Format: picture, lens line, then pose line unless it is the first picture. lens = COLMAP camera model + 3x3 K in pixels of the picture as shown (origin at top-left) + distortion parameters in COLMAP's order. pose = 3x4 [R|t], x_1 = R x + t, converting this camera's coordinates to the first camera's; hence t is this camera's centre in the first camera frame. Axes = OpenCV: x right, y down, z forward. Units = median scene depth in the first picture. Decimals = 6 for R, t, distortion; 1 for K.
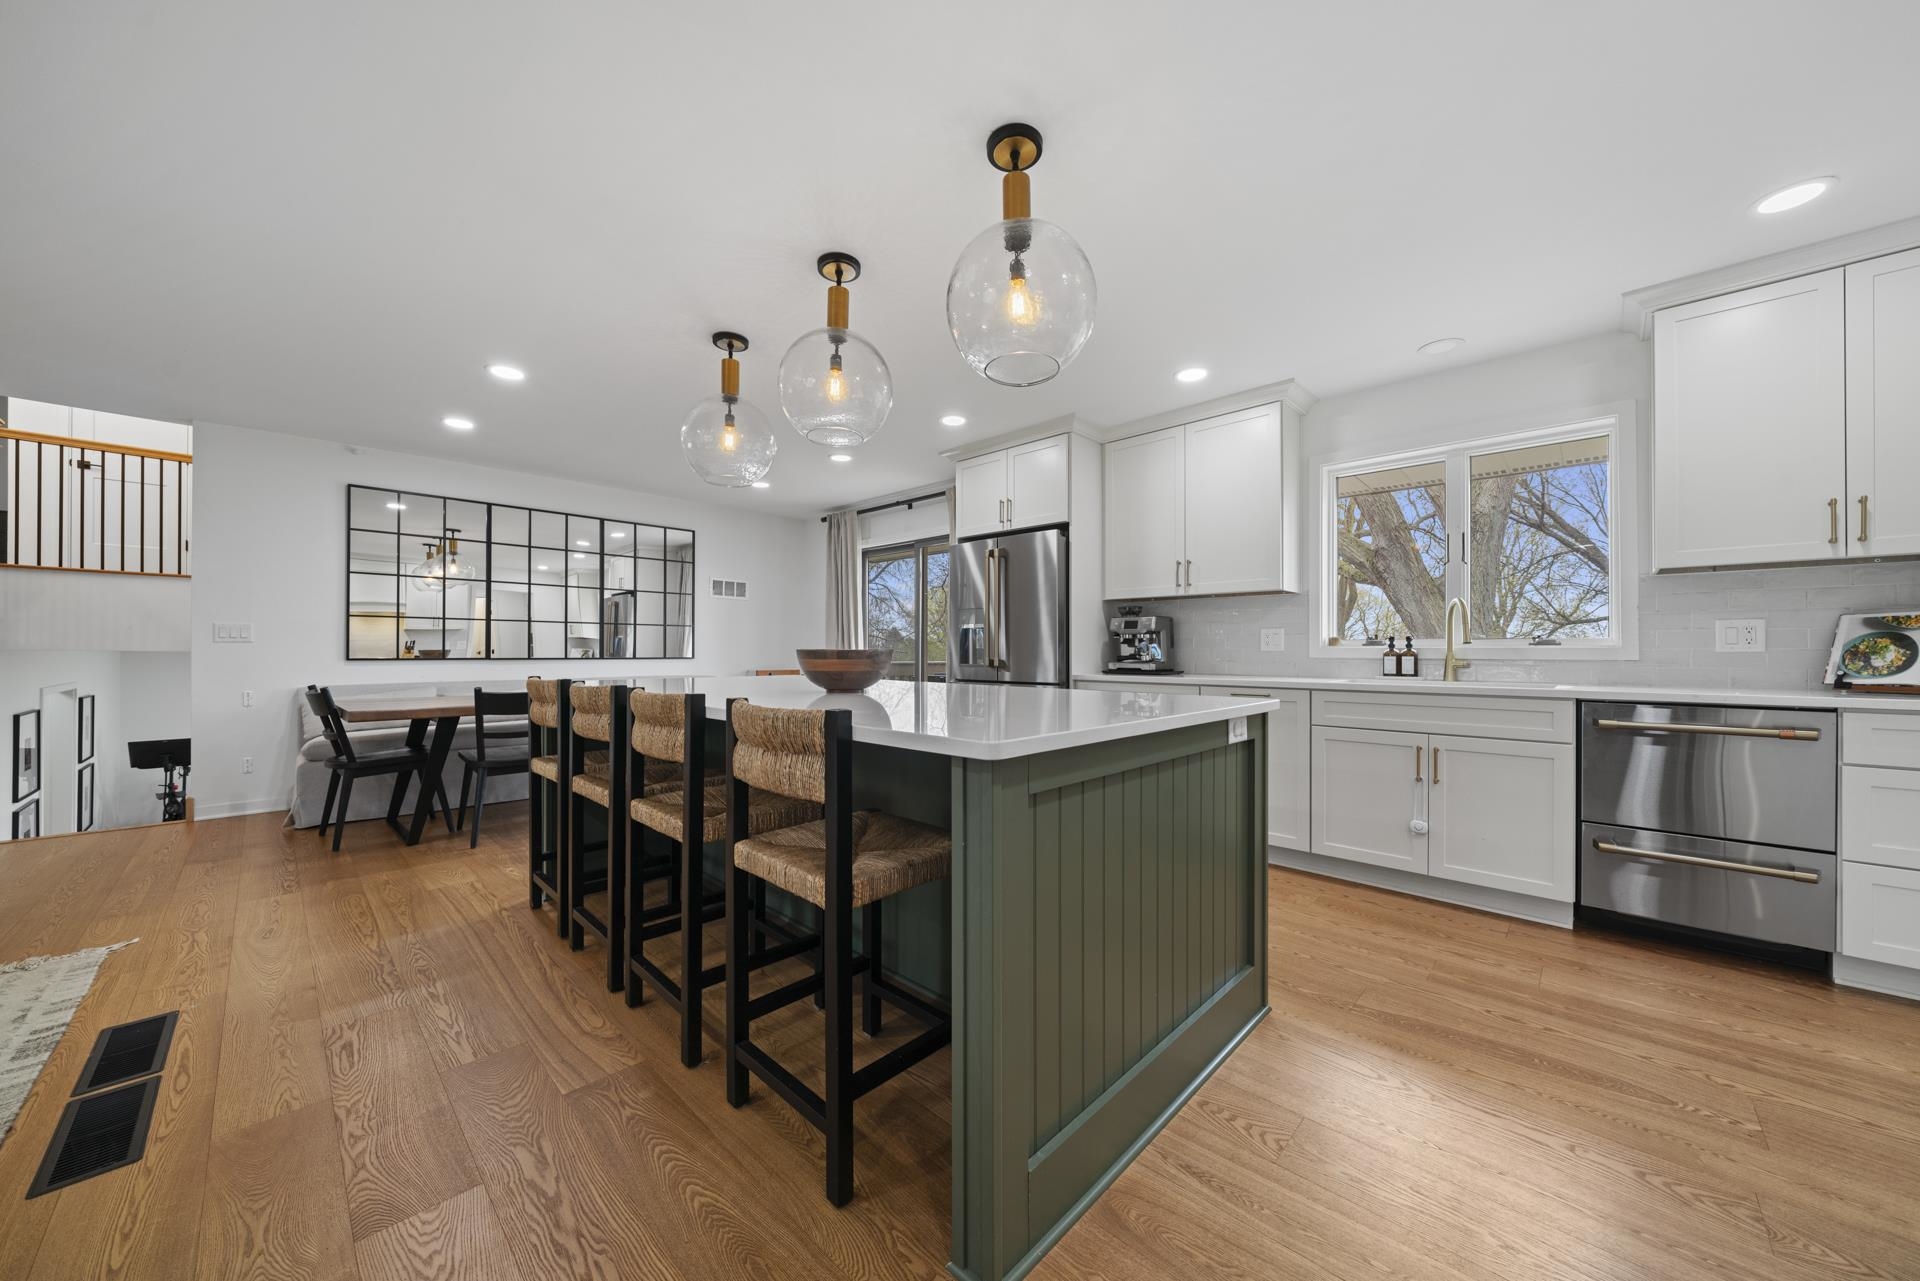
lens RADIAL K [[655.4, 0, 954.3], [0, 655.4, 648.9], [0, 0, 1]] dist [-0.006859, 0.000124]
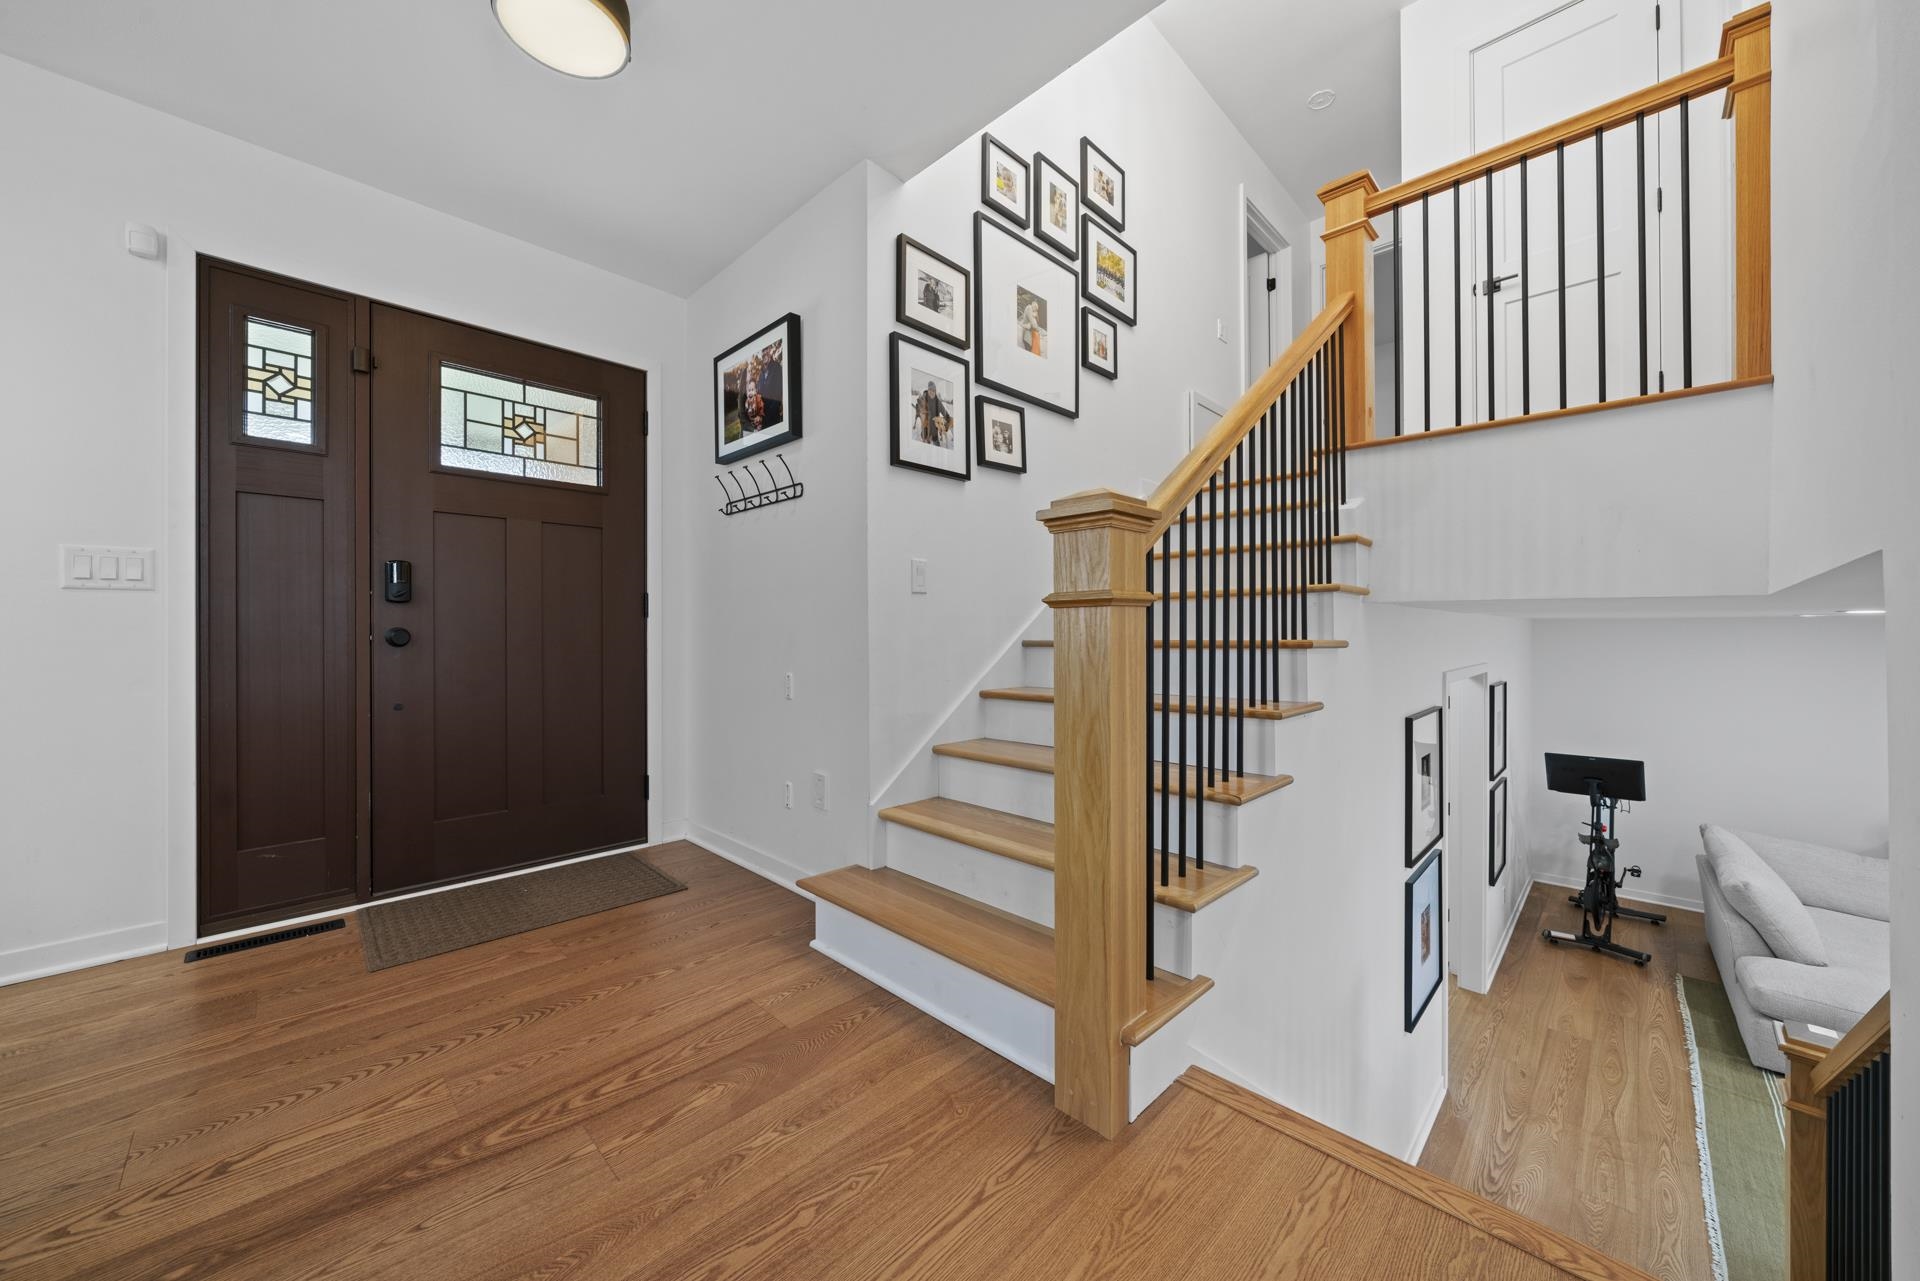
lens RADIAL K [[692.1, 0, 958.5], [0, 692.1, 635.2], [0, 0, 1]] dist [-0.000251, 0.000012]
pose [[-0.017562, -0.001278, -0.999845, -0.580916], [0.007513, 0.999971, -0.001410, 0.017461], [0.999818, -0.007536, -0.017552, 0.429454]]
